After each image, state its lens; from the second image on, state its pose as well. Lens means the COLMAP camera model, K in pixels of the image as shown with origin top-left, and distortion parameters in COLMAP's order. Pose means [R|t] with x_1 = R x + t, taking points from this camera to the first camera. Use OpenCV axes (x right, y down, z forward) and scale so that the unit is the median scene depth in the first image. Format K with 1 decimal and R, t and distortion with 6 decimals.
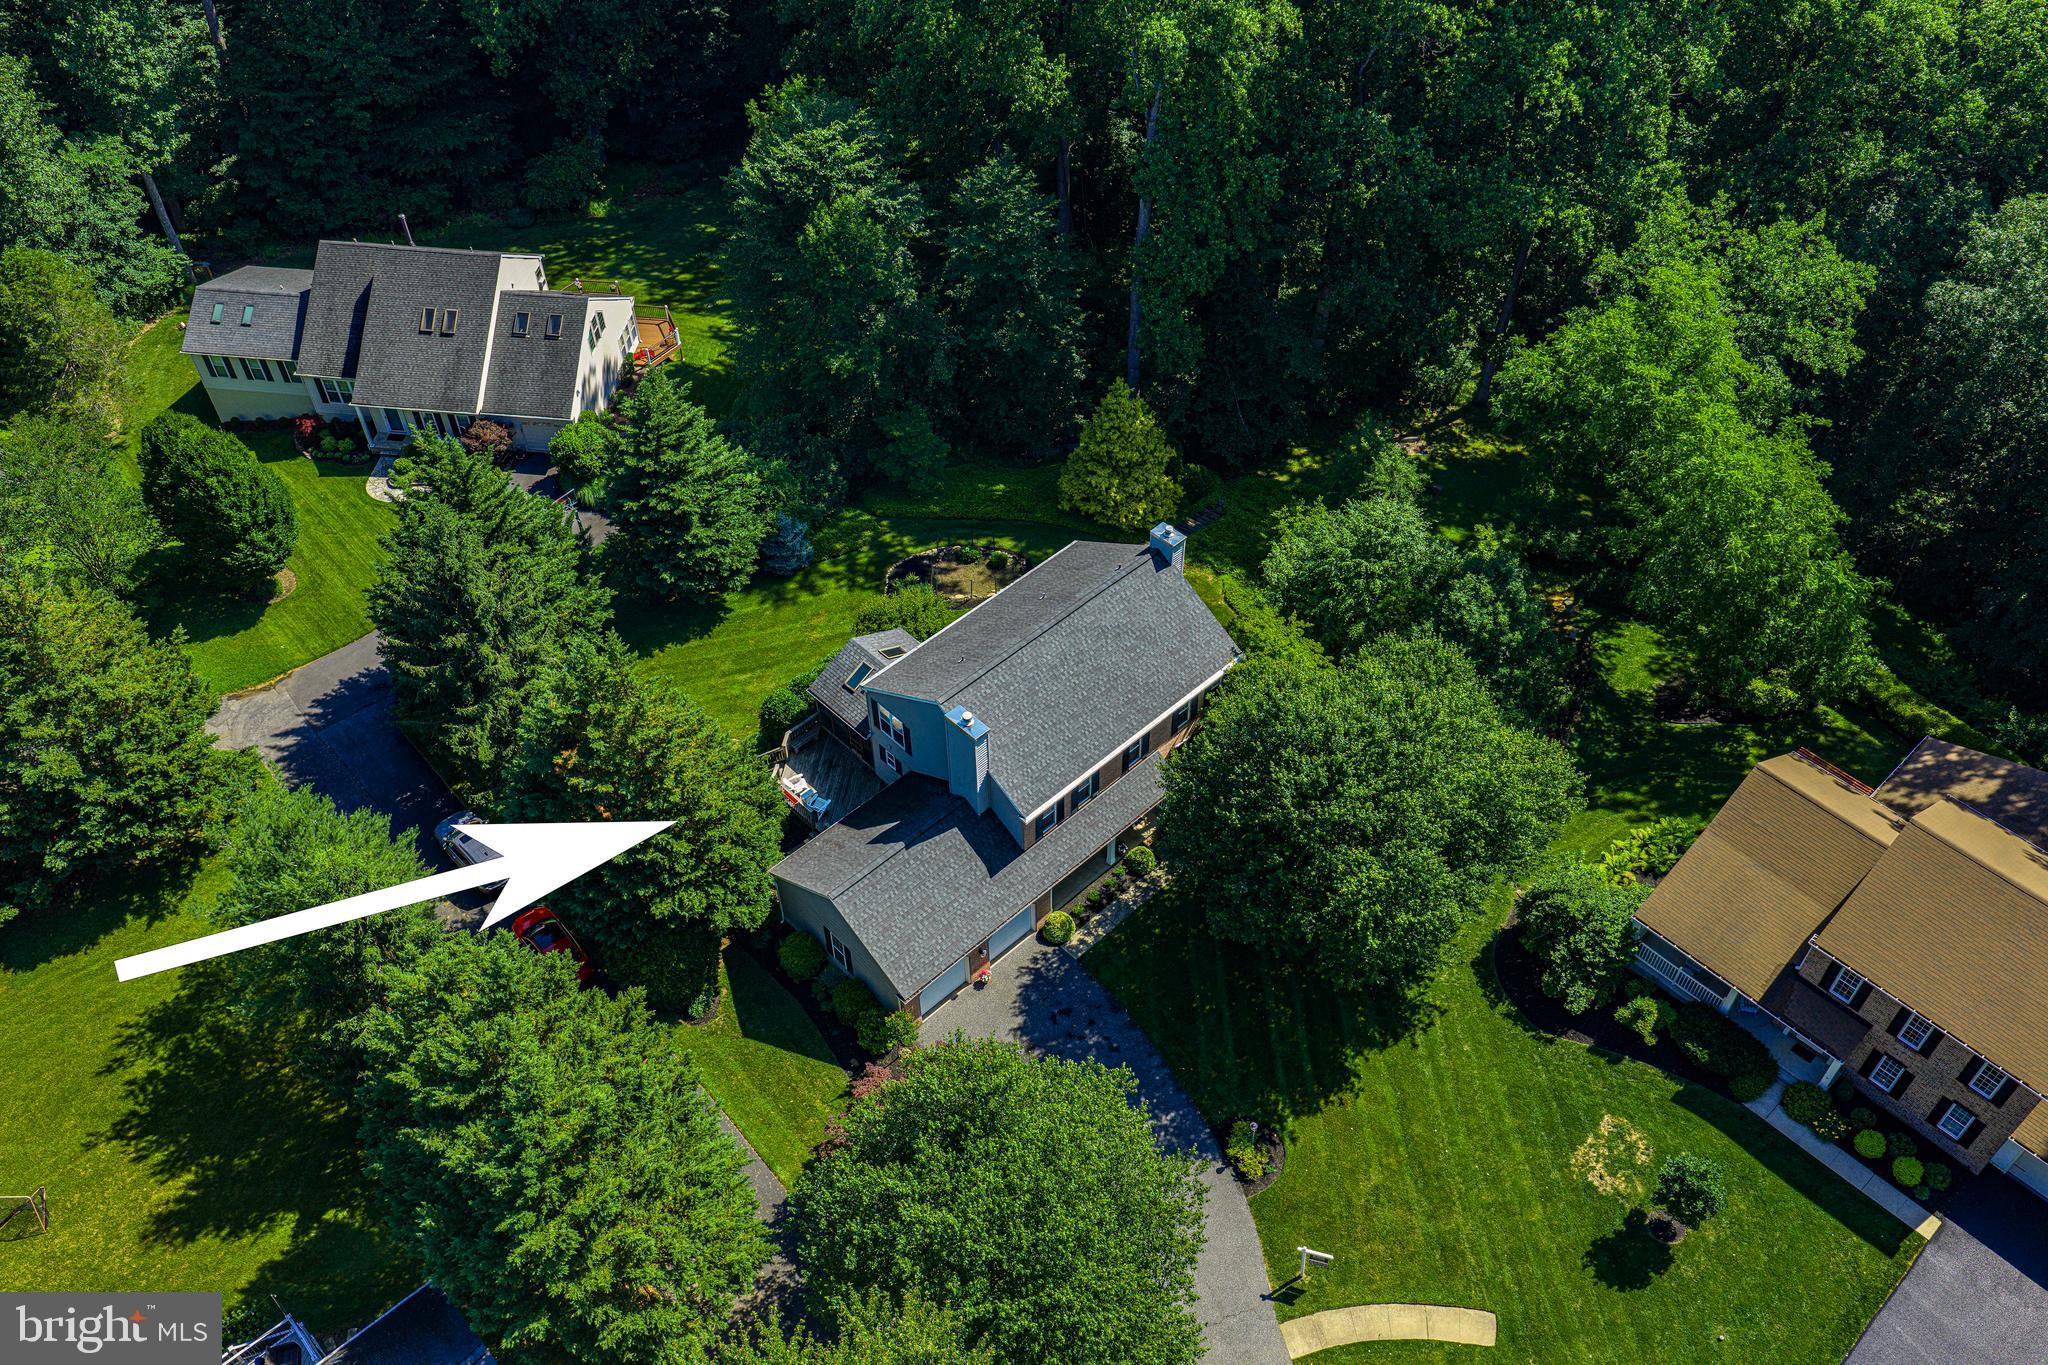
lens RADIAL K [[1687.6, 0, 1028.0], [0, 1687.6, 686.6], [0, 0, 1]] dist [0.012256, -0.017475]
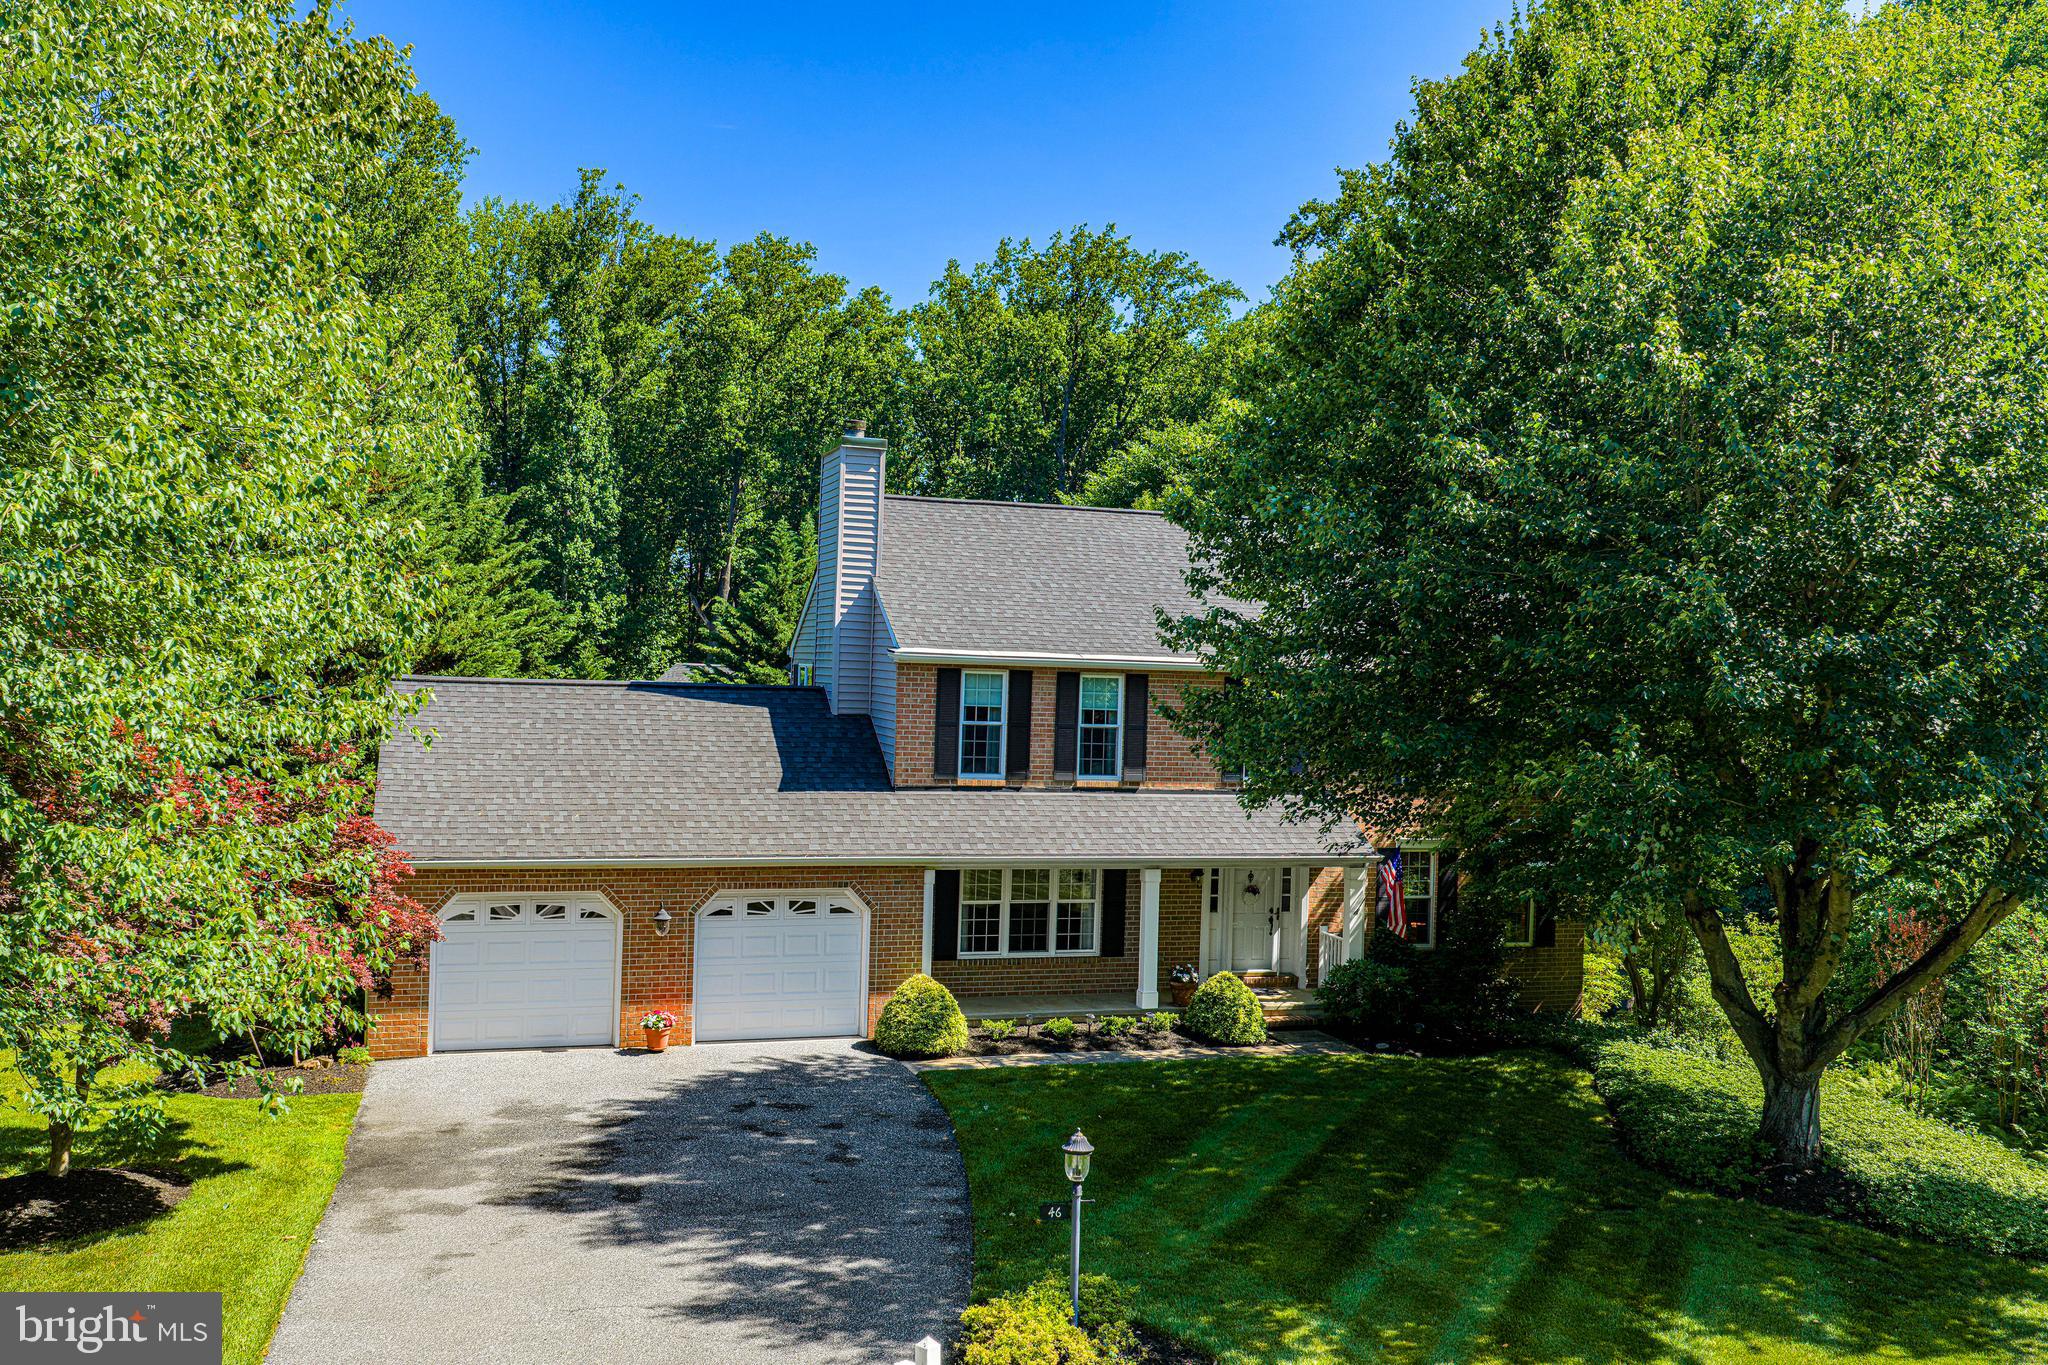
lens RADIAL K [[1755.7, 0, 1033.9], [0, 1755.7, 687.3], [0, 0, 1]] dist [0.027896, -0.007074]
pose [[0.898053, 0.043951, -0.437686, 0.166066], [-0.348677, 0.677748, -0.647365, 0.271142], [0.268188, 0.733979, 0.623979, 0.594743]]
